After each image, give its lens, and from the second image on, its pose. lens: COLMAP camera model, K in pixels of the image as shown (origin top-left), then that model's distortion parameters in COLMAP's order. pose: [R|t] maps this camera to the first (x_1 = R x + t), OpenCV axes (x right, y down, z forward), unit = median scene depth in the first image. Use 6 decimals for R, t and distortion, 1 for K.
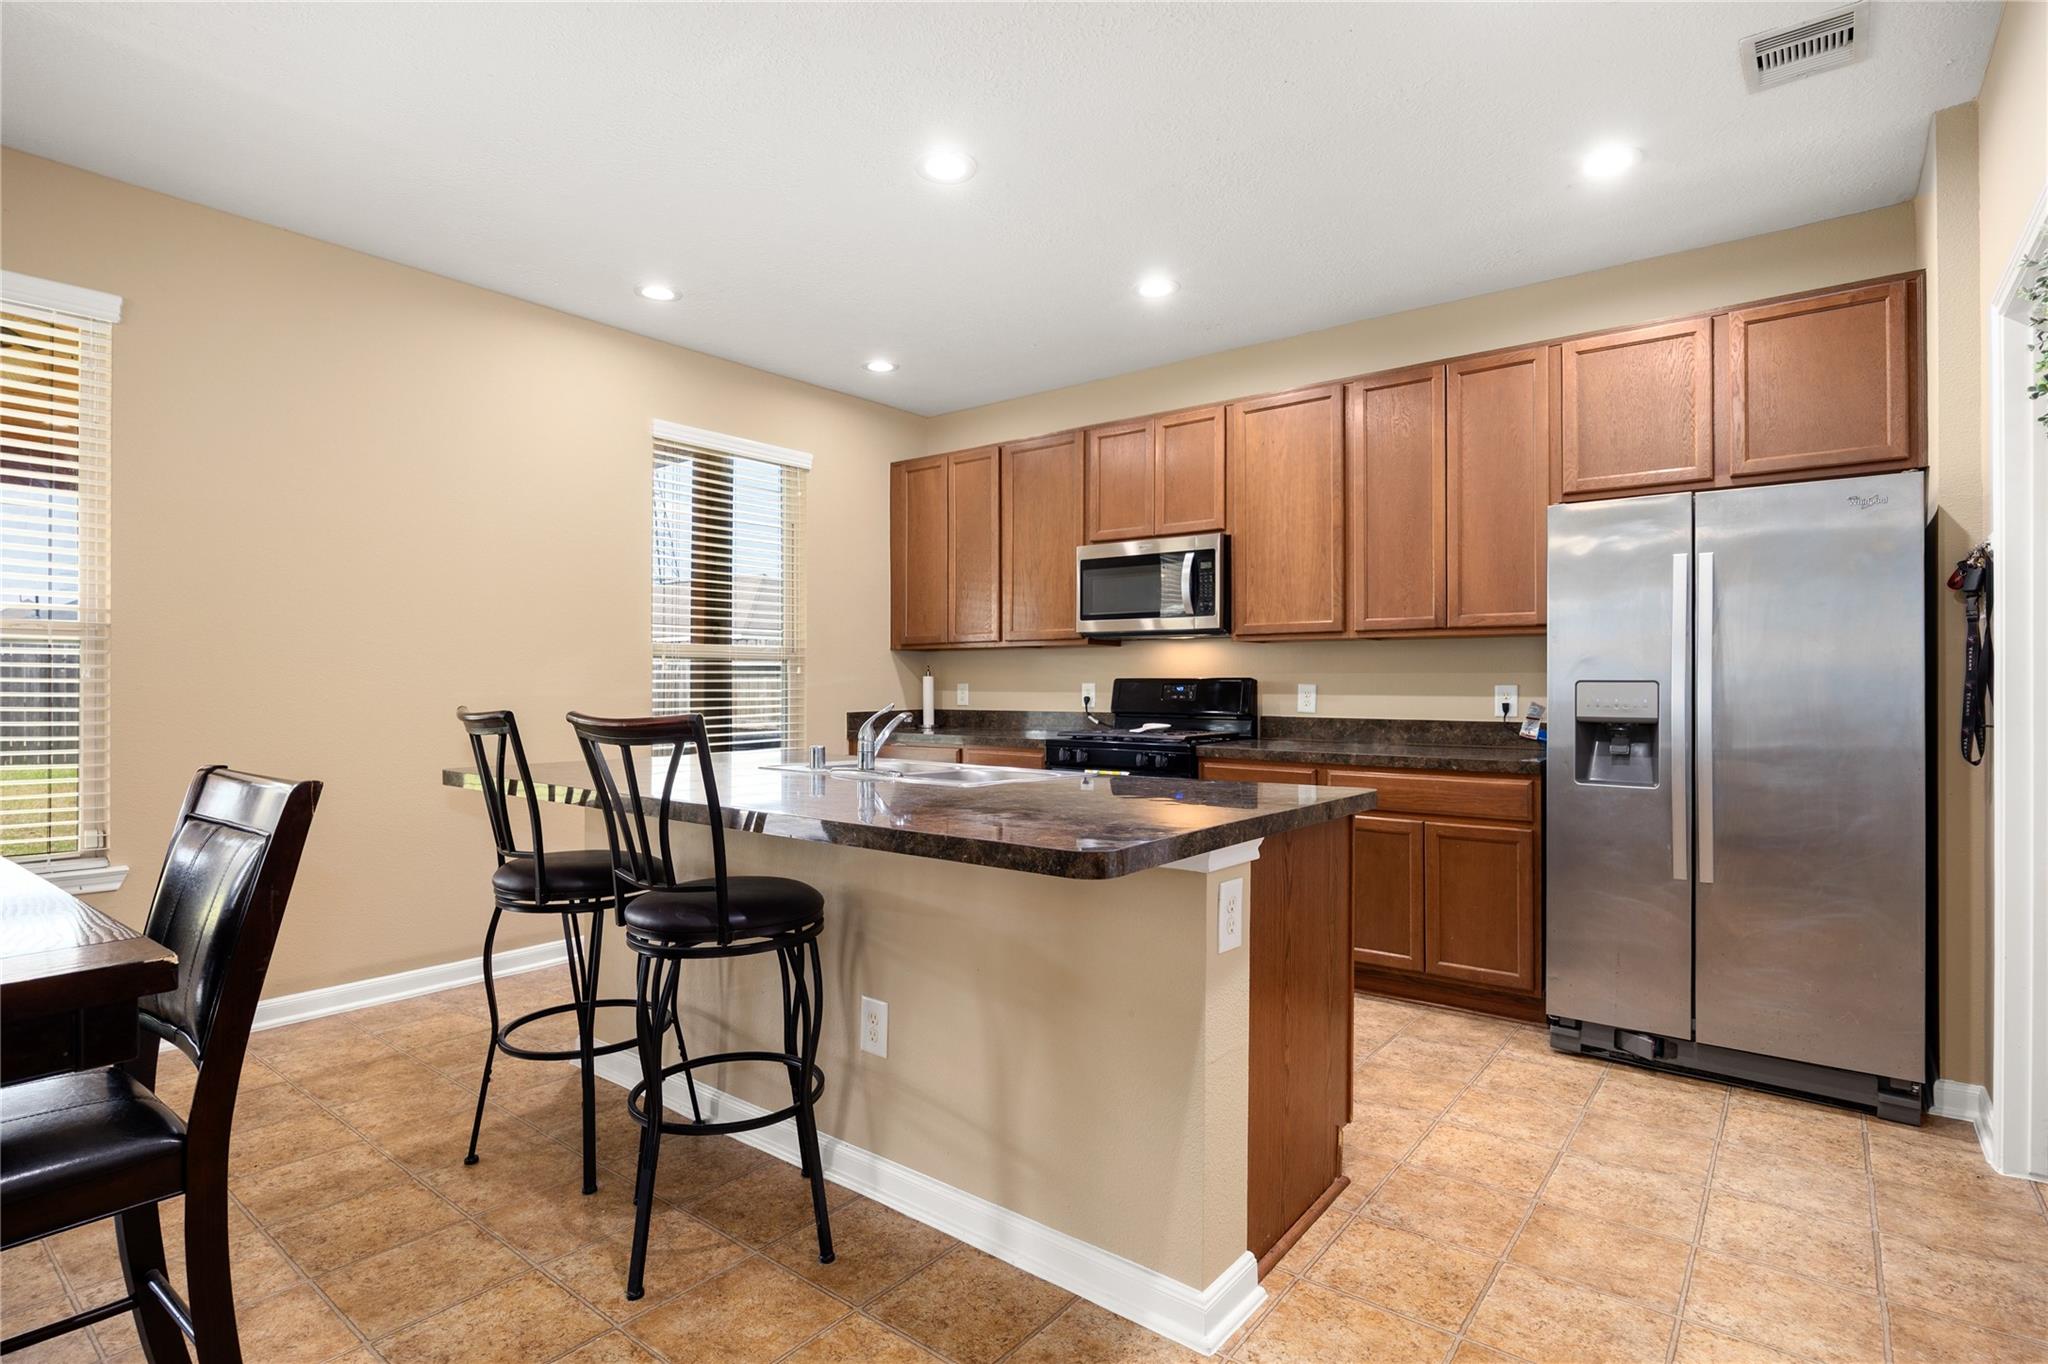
lens RADIAL K [[999.5, 0, 1024.0], [0, 999.5, 682.0], [0, 0, 1]] dist [-0.003748, -0.002038]
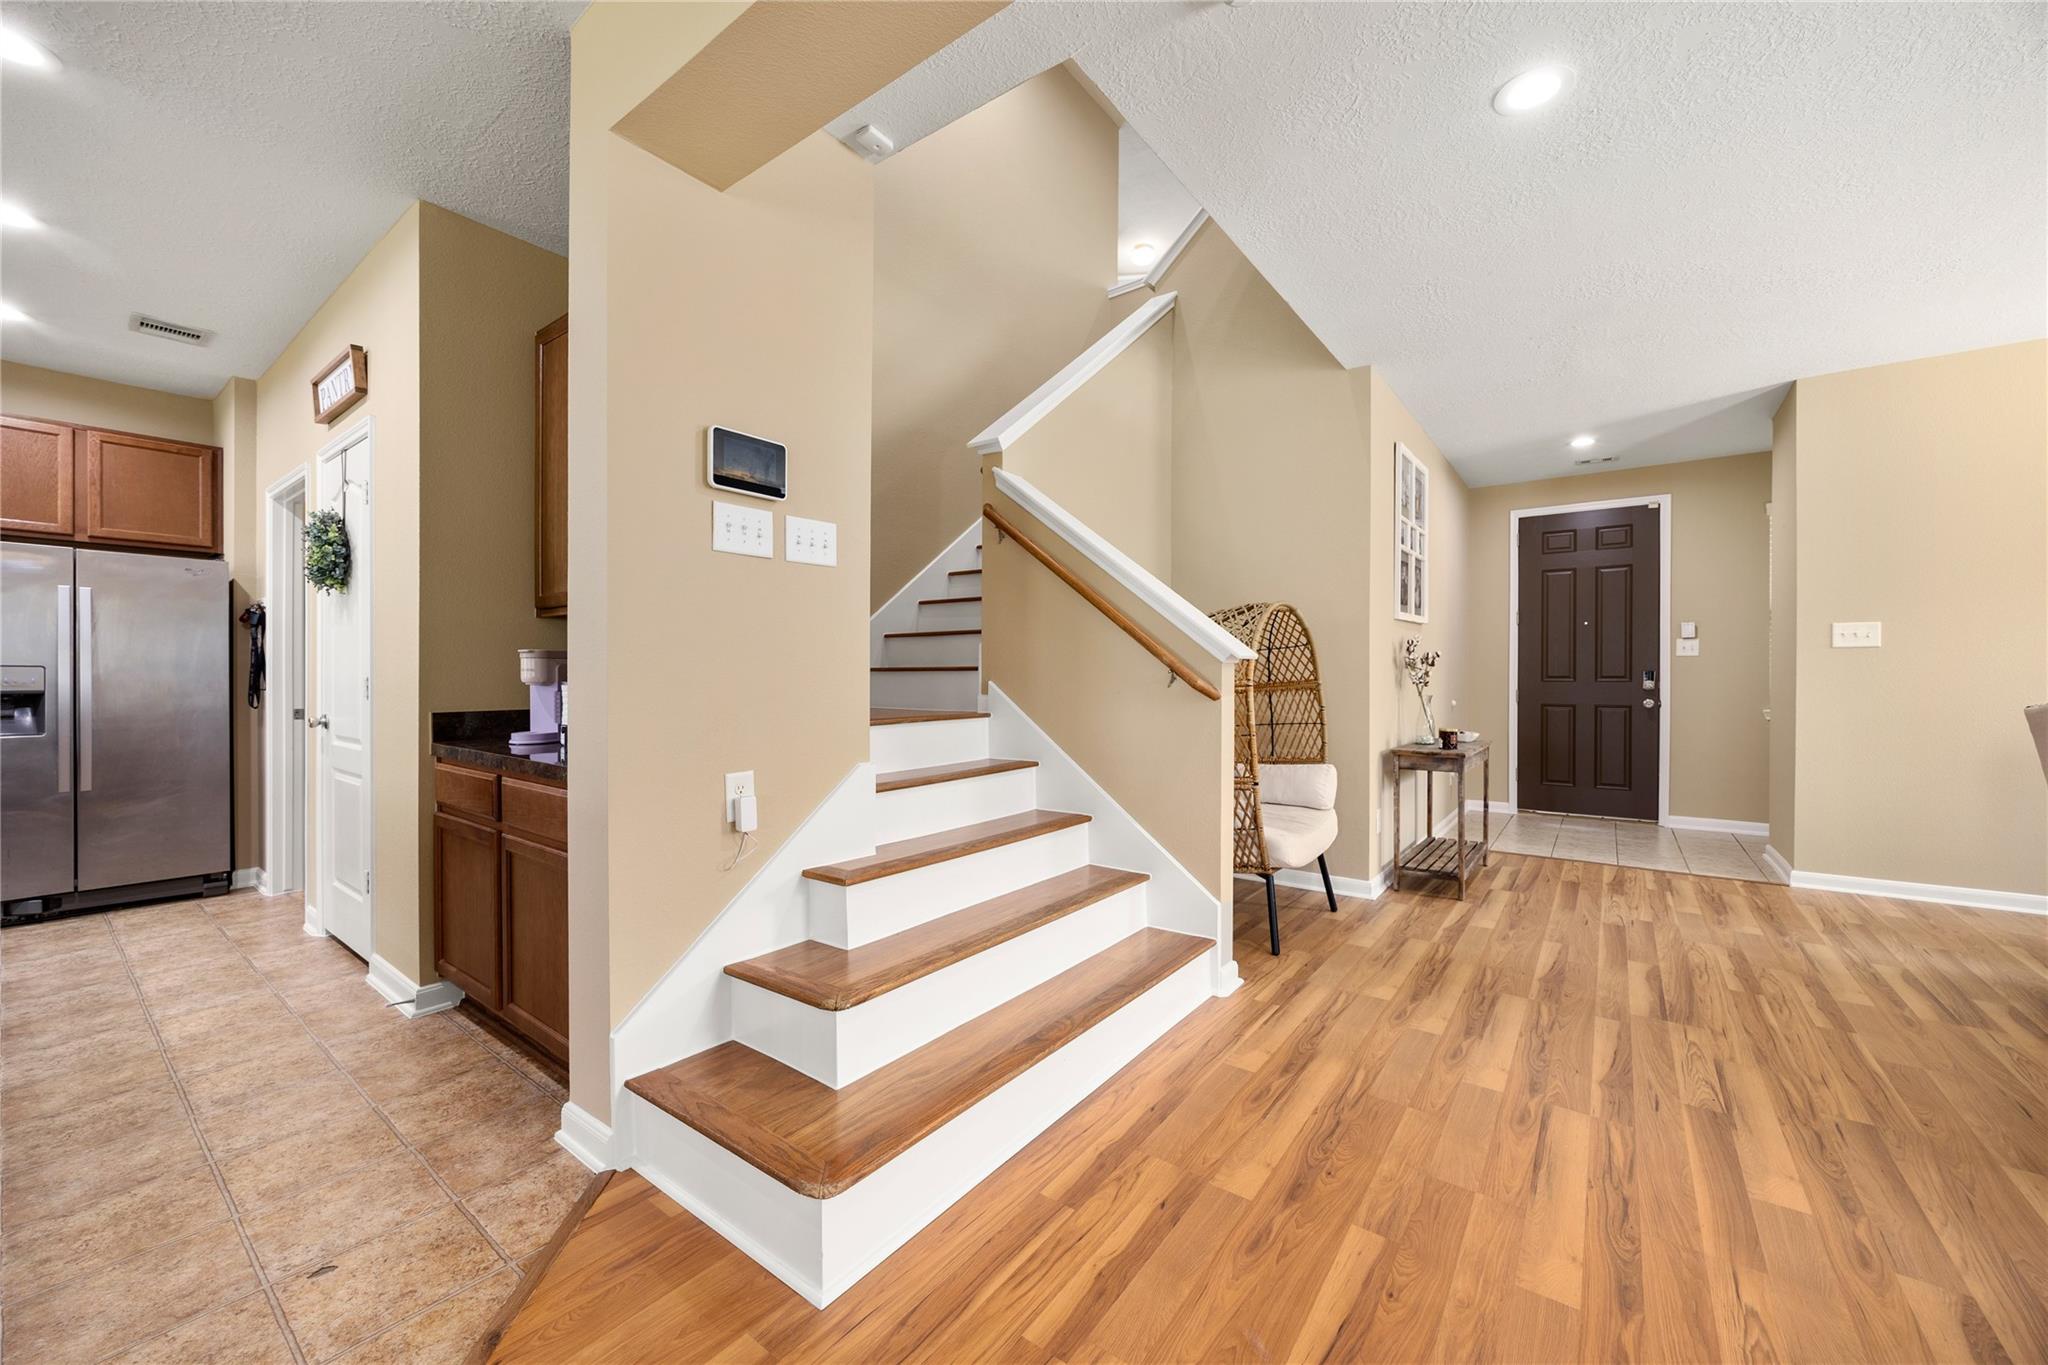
lens RADIAL K [[778.5, 0, 1025.0], [0, 778.5, 679.3], [0, 0, 1]] dist [-0.000249, -0.000150]
pose [[-0.019843, 0.002955, 0.999799, -0.594098], [0.000399, 0.999996, -0.002948, 0.023417], [-0.999803, 0.000340, -0.019845, -0.486068]]
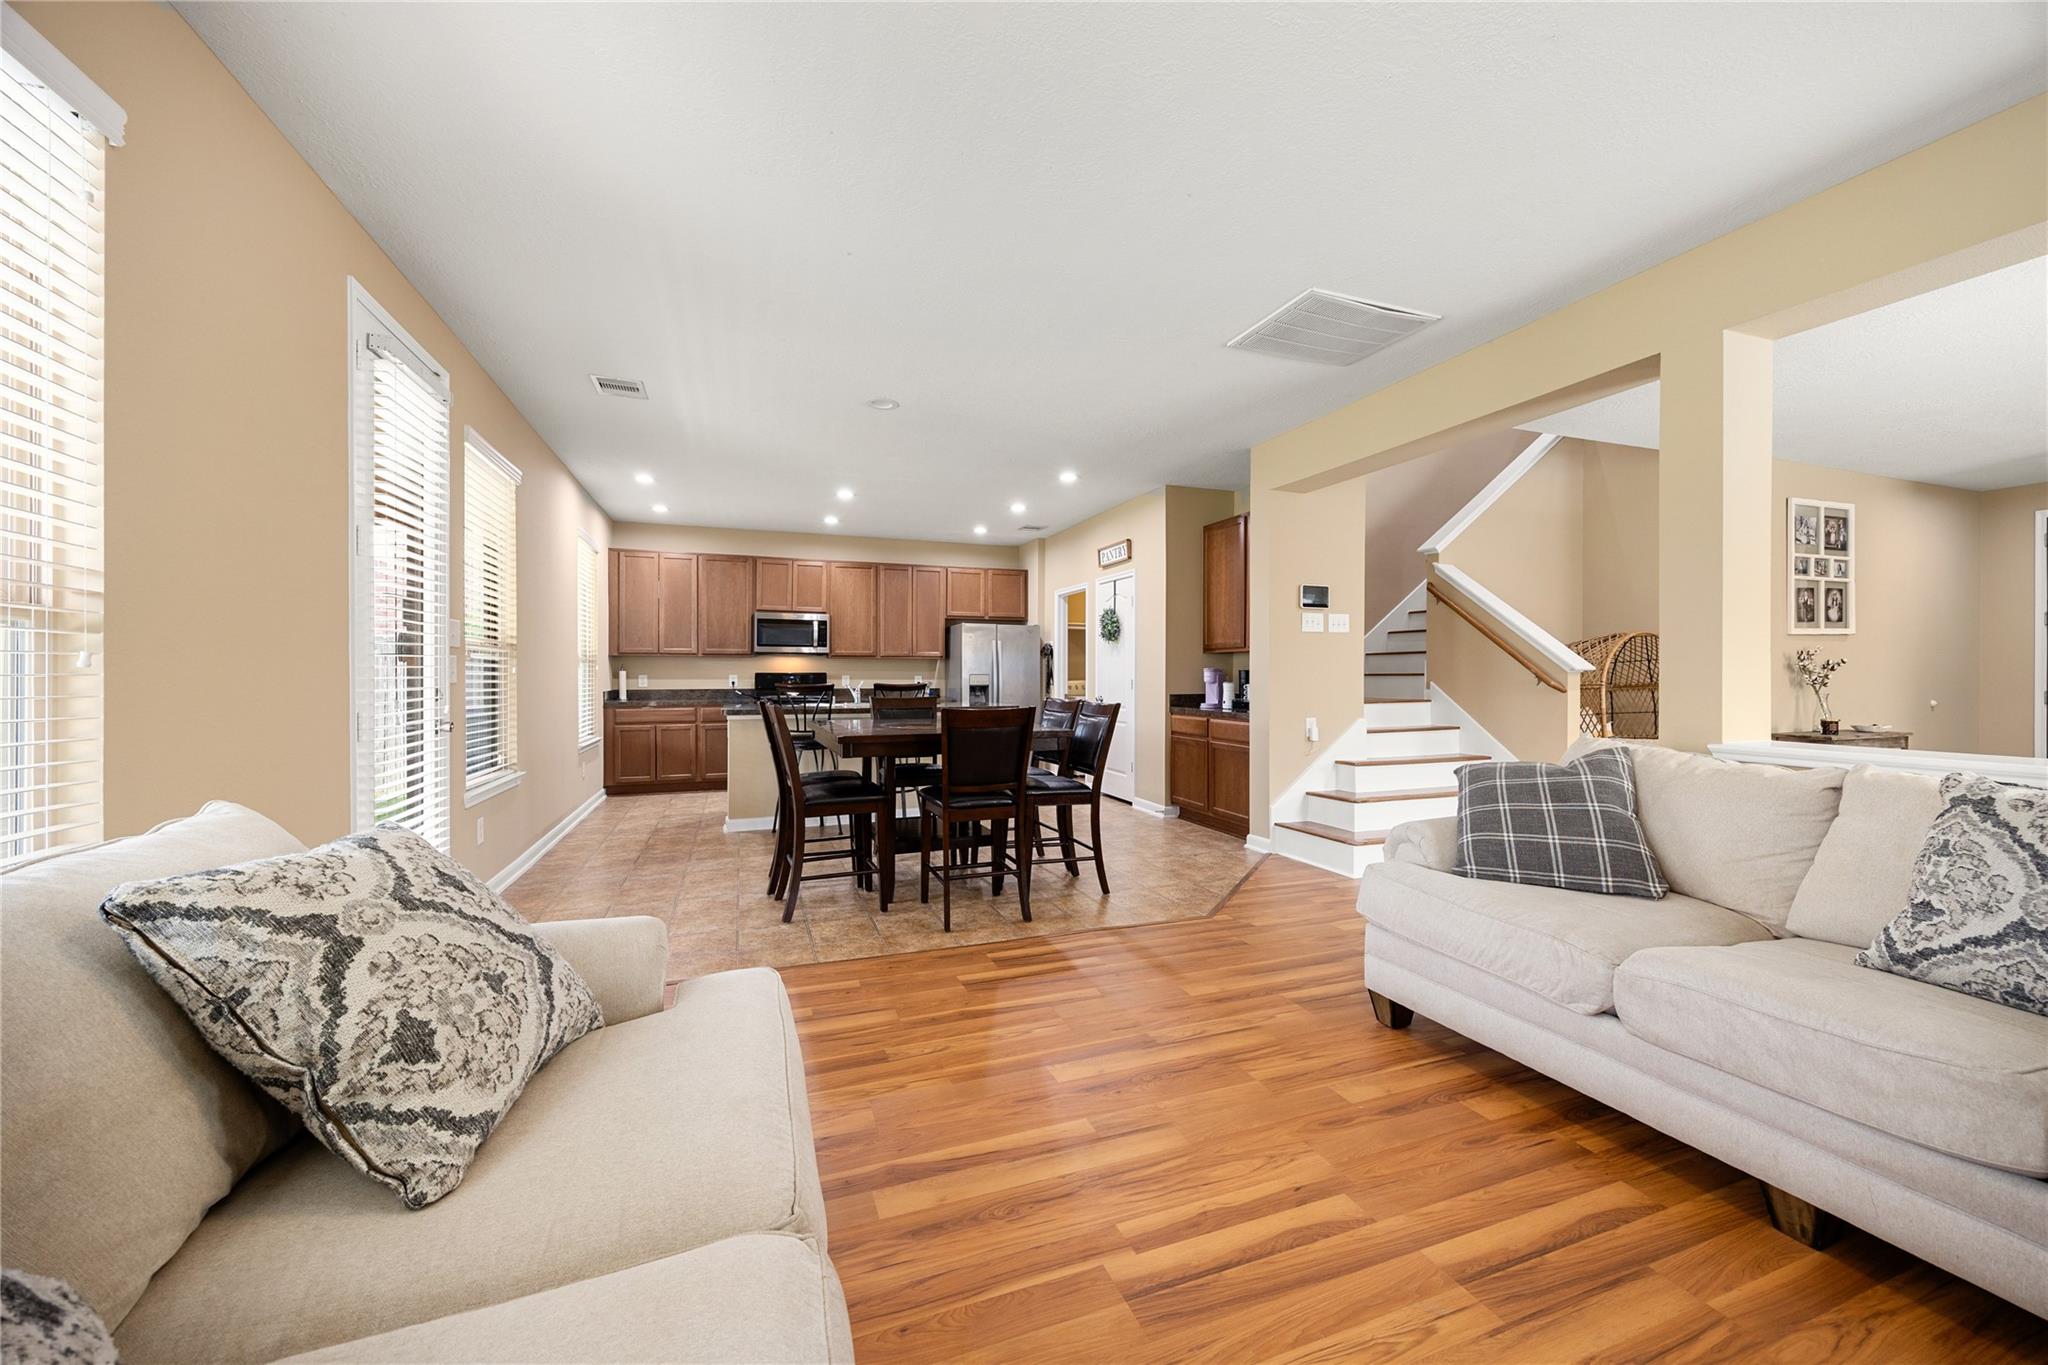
lens RADIAL K [[778.5, 0, 1025.0], [0, 778.5, 679.3], [0, 0, 1]] dist [-0.000249, -0.000150]
pose [[0.518962, 0.003671, 0.854789, -1.778477], [-0.001474, 0.999993, -0.003399, 0.024412], [-0.854796, 0.000504, 0.518964, -0.609976]]
